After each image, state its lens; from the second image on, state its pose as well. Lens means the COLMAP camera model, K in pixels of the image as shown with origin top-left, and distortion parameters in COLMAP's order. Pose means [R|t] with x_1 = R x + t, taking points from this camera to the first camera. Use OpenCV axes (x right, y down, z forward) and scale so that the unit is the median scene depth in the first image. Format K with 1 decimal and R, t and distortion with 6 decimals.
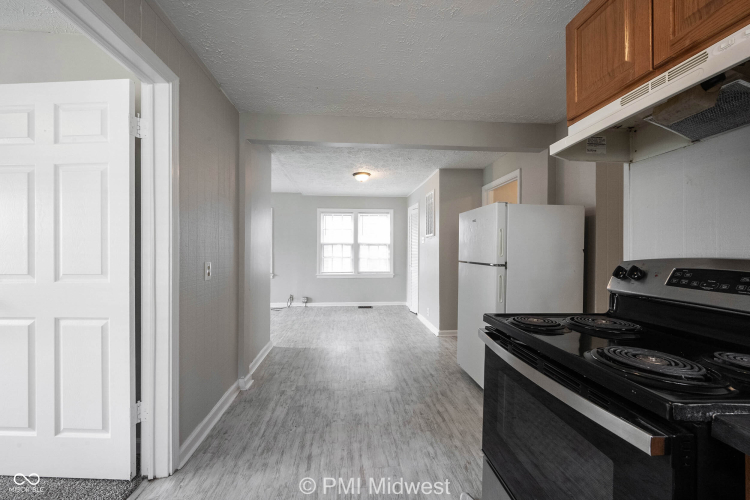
lens RADIAL K [[295.2, 0, 374.6], [0, 295.2, 251.6], [0, 0, 1]] dist [-0.000984, -0.000189]
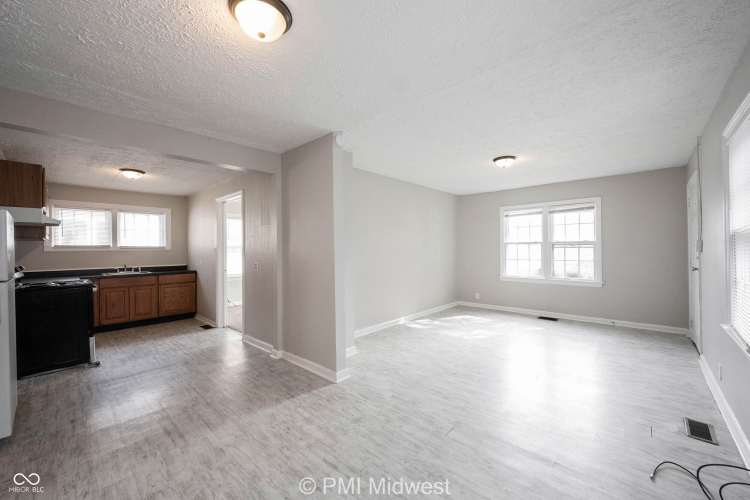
lens RADIAL K [[294.1, 0, 373.1], [0, 294.1, 249.9], [0, 0, 1]] dist [0.000540, 0.000159]
pose [[-0.745694, 0.010398, -0.666207, 0.098237], [0.009397, 0.999943, 0.005088, -0.029736], [0.666222, -0.002466, -0.745750, 1.814996]]
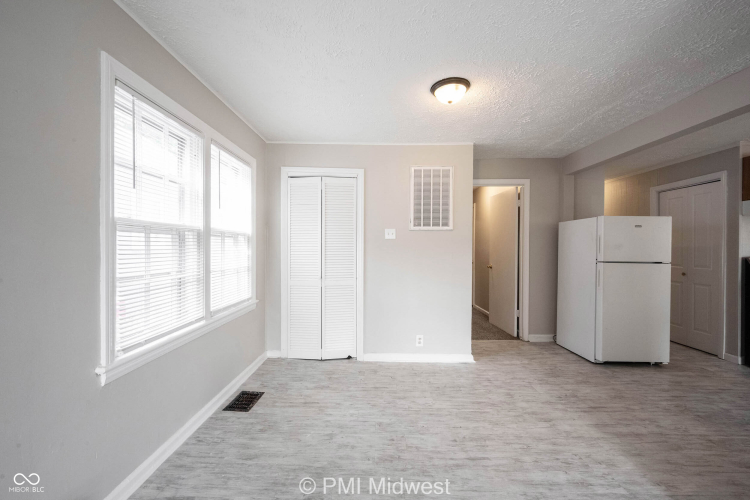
lens RADIAL K [[295.2, 0, 374.6], [0, 295.2, 251.6], [0, 0, 1]] dist [-0.000984, -0.000189]
pose [[0.106968, -0.015990, 0.994134, -0.726383], [-0.003003, 0.999861, 0.016405, -0.015789], [-0.994258, -0.004740, 0.106905, 1.495394]]
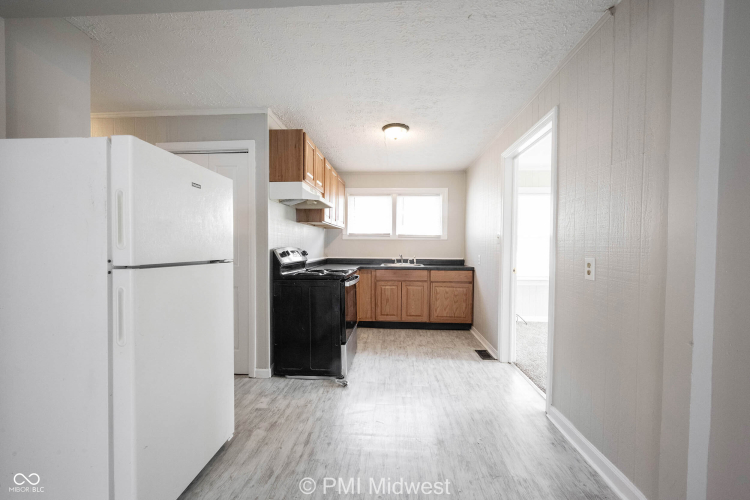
lens RADIAL K [[301.3, 0, 375.0], [0, 301.3, 250.0], [0, 0, 1]] dist [-0.000782, 0.000000]
pose [[-0.987512, -0.009137, 0.157279, -0.060039], [-0.007259, 0.999895, 0.012510, 0.003846], [-0.157377, 0.011212, -0.987475, 1.175782]]
